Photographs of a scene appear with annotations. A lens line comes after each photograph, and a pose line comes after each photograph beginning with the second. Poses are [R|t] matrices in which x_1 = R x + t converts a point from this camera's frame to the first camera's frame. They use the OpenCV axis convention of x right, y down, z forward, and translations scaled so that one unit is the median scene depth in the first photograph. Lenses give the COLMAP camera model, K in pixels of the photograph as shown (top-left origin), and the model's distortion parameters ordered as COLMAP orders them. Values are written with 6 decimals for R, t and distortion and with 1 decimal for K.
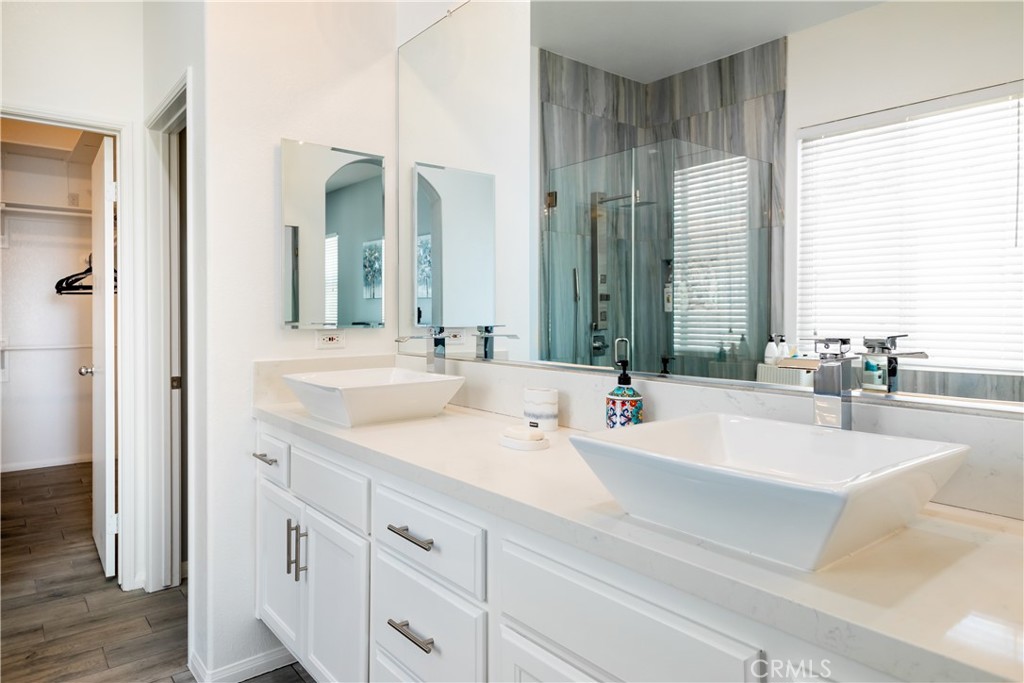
lens RADIAL K [[647.3, 0, 511.7], [0, 647.3, 317.1], [0, 0, 1]] dist [0.010250, -0.000600]
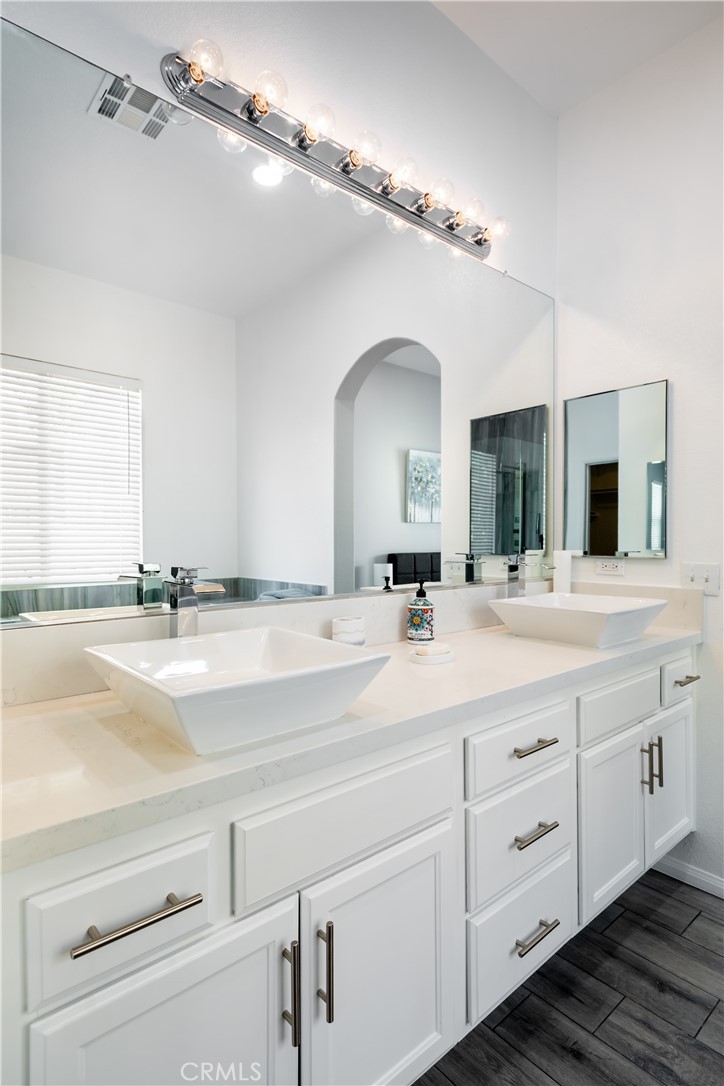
lens RADIAL K [[546.5, 0, 362.0], [0, 546.5, 543.0], [0, 0, 1]] dist [-0.000495, -0.000221]
pose [[-0.028999, -0.010286, 0.999527, -0.493494], [0.003917, 0.999938, 0.010404, -0.009535], [-0.999572, 0.004217, -0.028957, 0.606311]]
